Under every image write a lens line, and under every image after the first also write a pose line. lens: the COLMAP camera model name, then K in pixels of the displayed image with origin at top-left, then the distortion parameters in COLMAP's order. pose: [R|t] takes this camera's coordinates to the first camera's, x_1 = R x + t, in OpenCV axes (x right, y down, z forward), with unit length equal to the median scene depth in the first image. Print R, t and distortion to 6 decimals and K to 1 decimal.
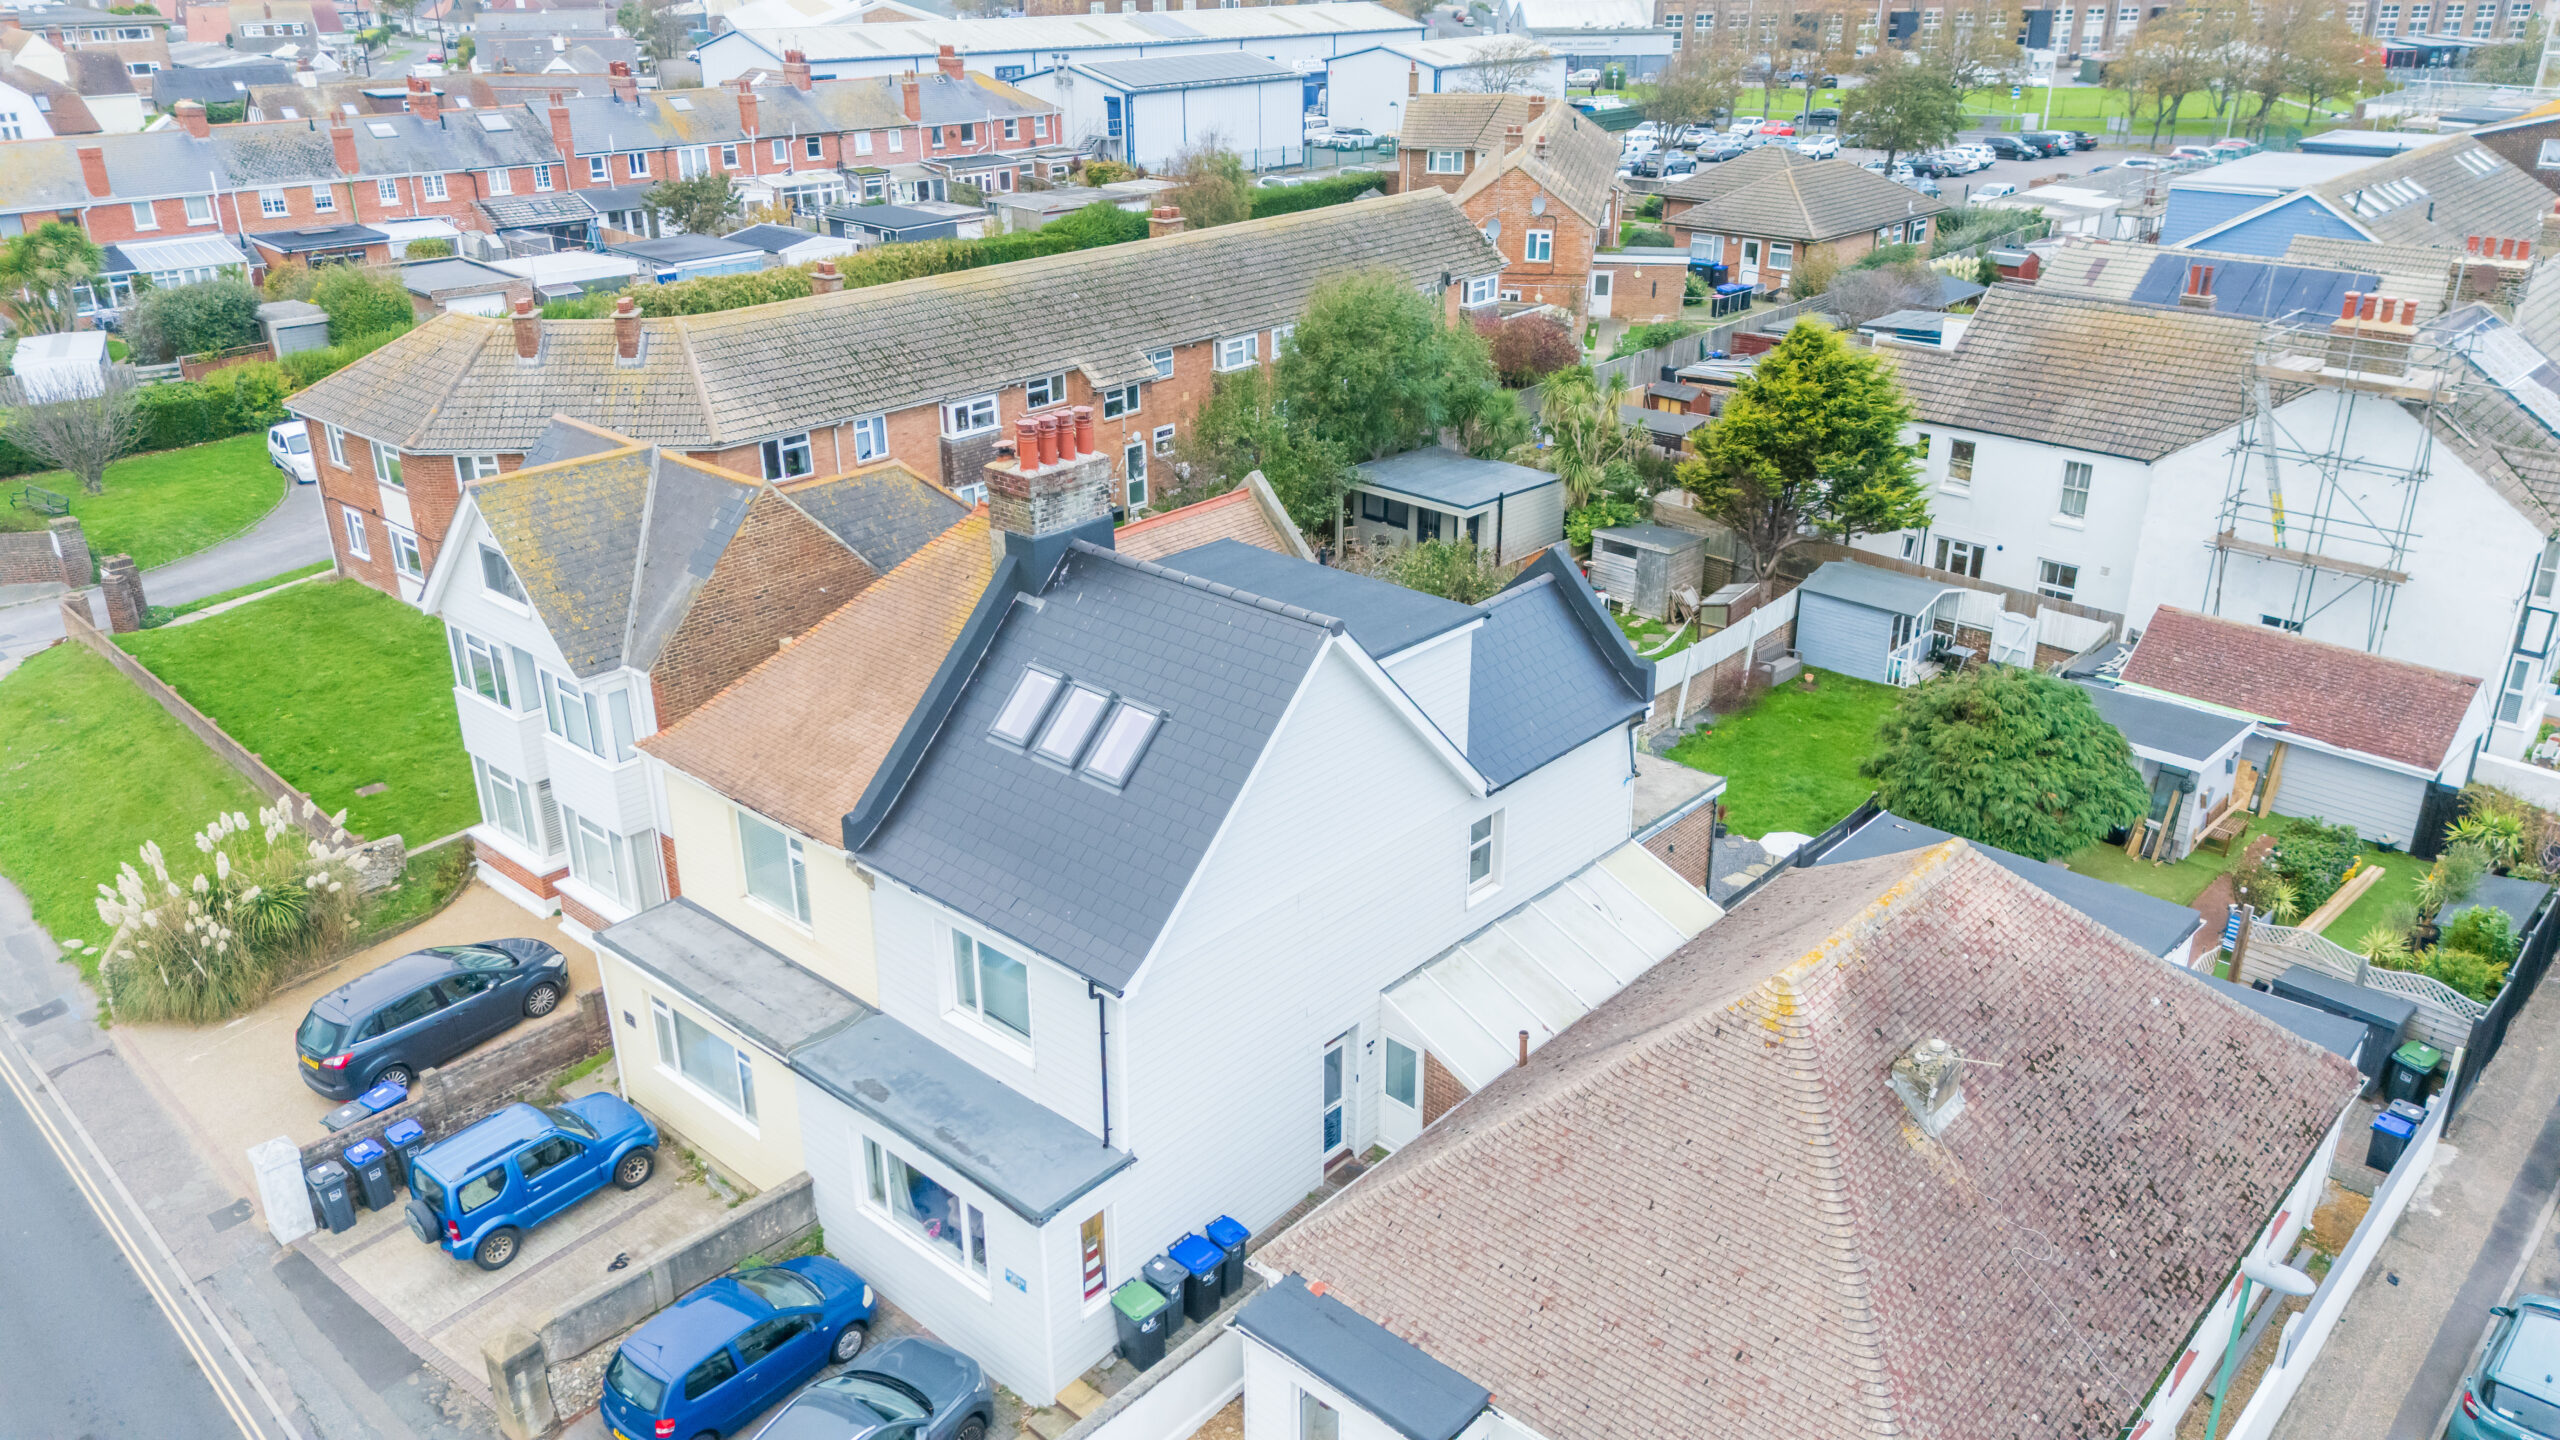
lens RADIAL K [[1874.7, 0, 1283.8], [0, 1874.7, 727.1], [0, 0, 1]] dist [0.088589, -0.088625]
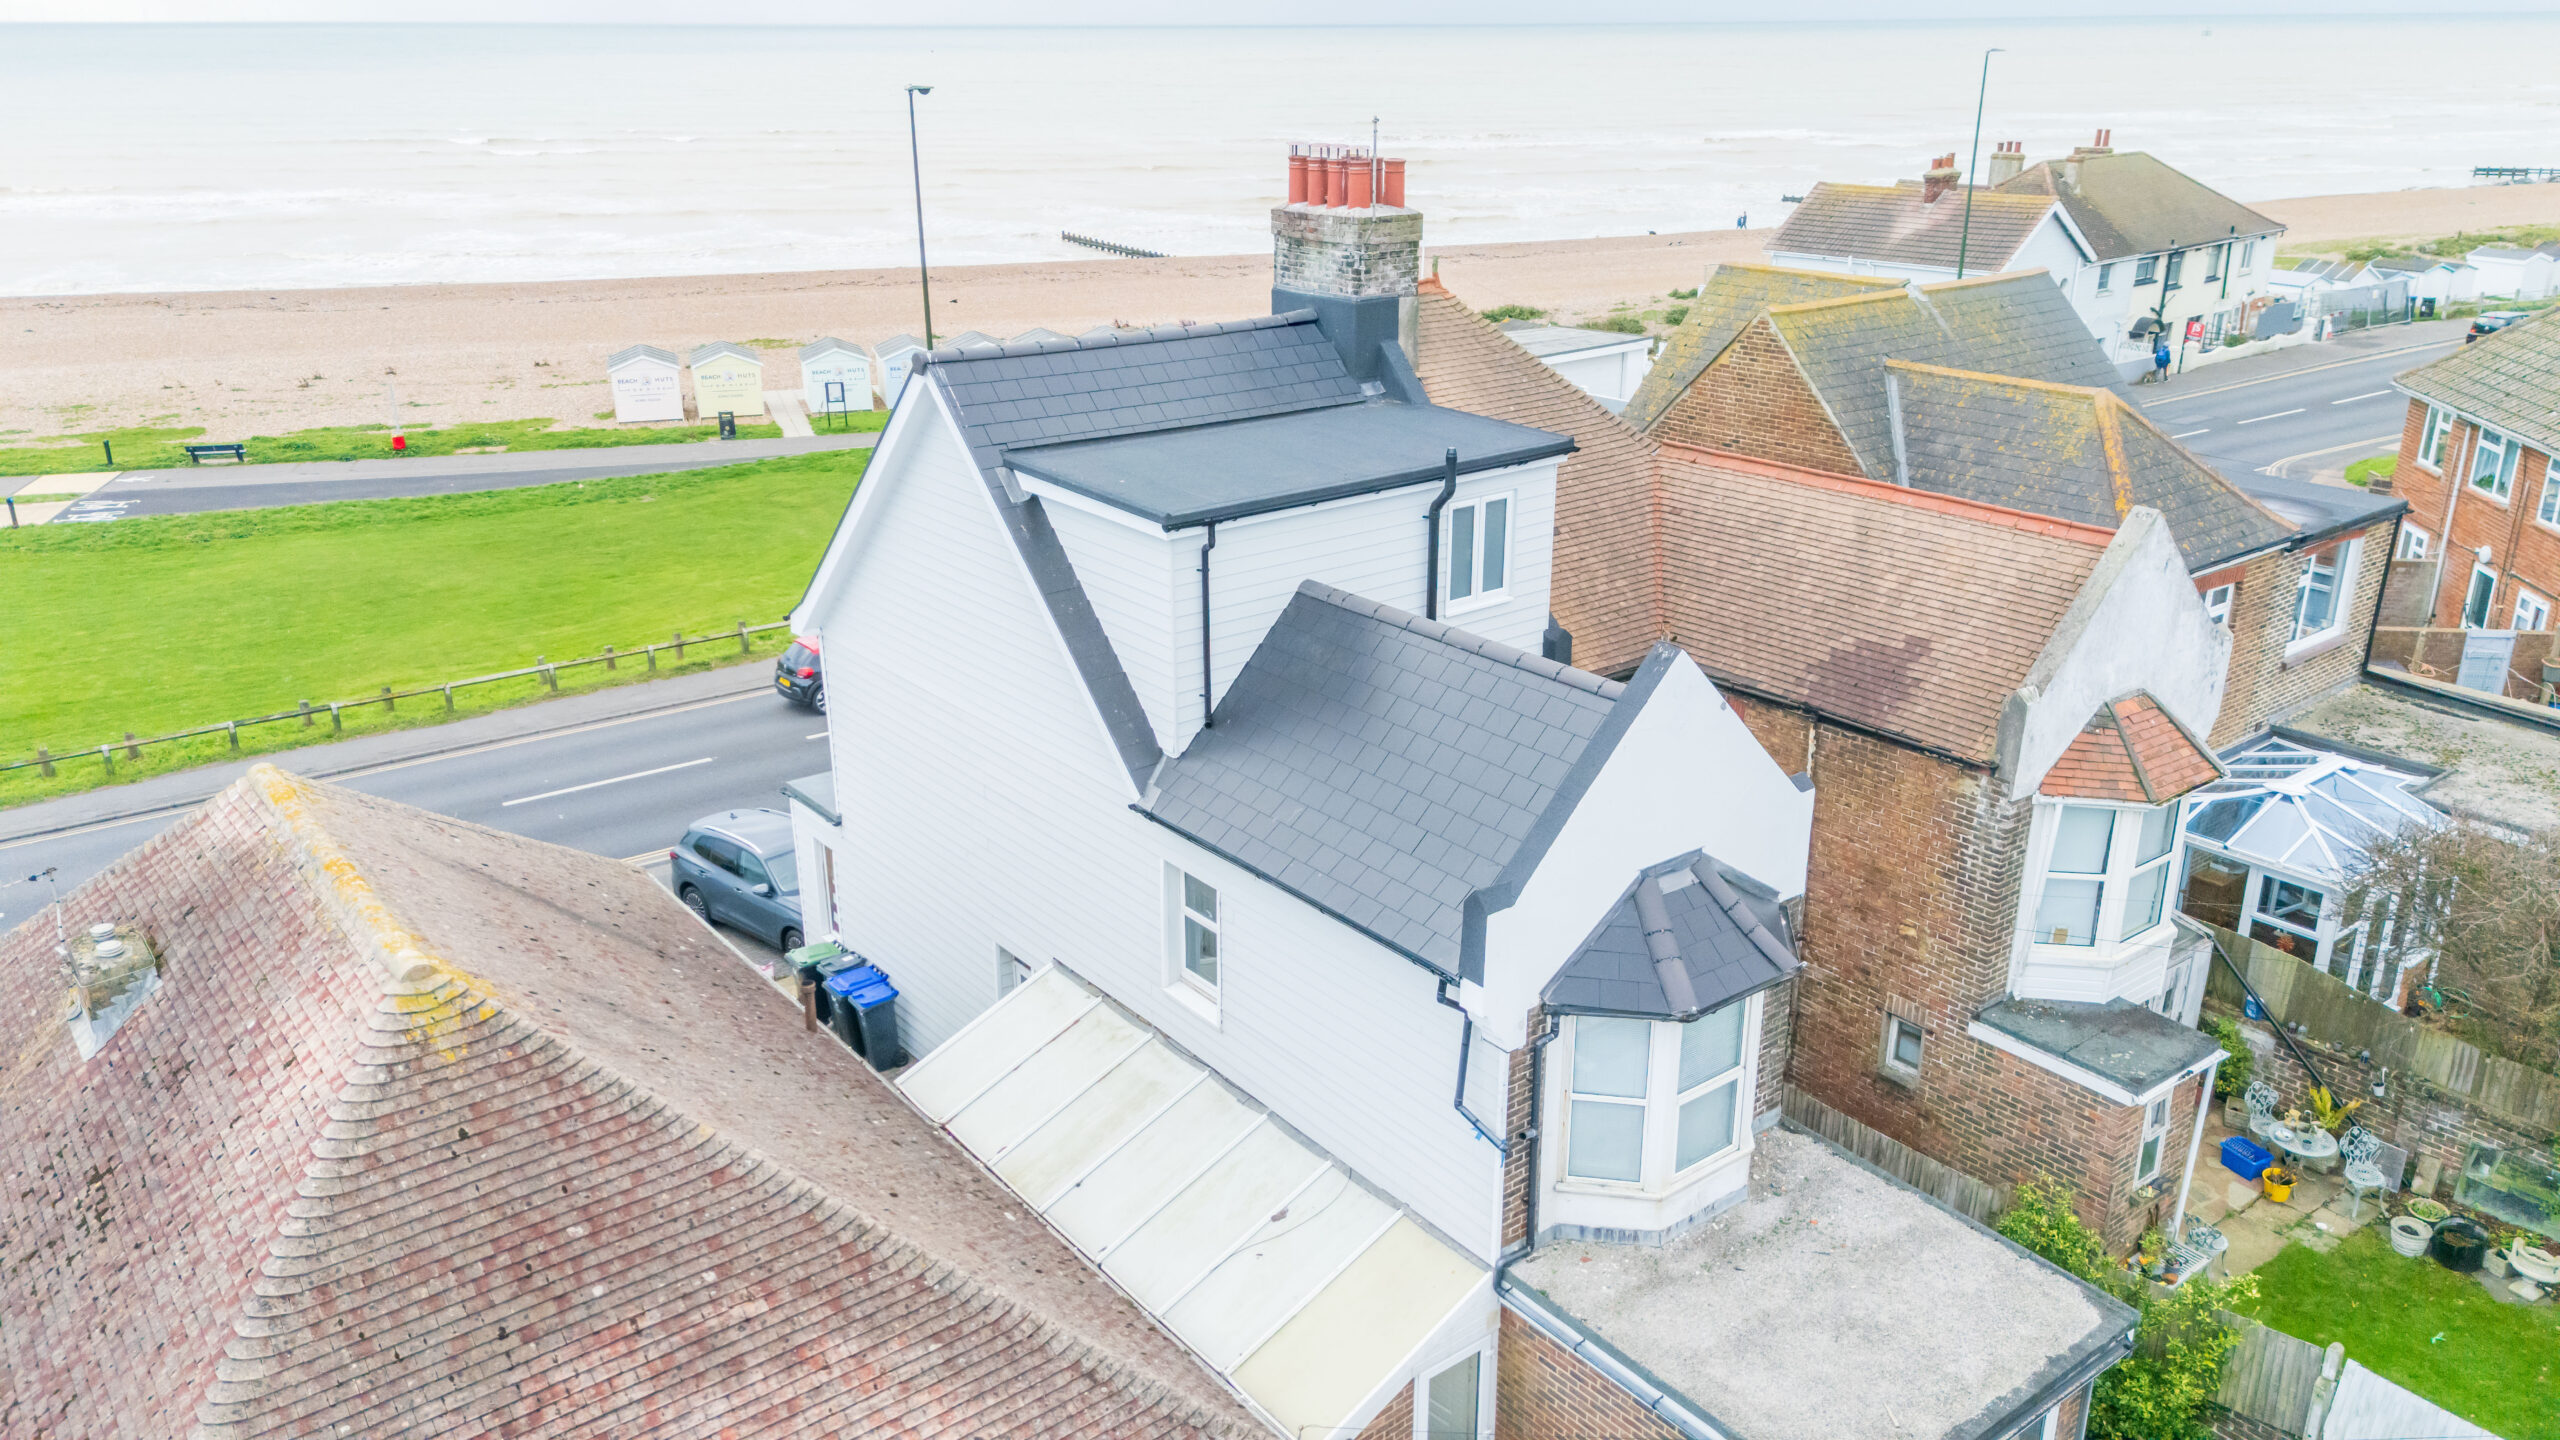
lens RADIAL K [[1874.7, 0, 1283.8], [0, 1874.7, 727.1], [0, 0, 1]] dist [0.088589, -0.088625]
pose [[-0.170036, 0.349603, -0.921339, 0.549359], [-0.389719, 0.834875, 0.388718, -0.205084], [0.905100, 0.425160, -0.005712, 0.847688]]
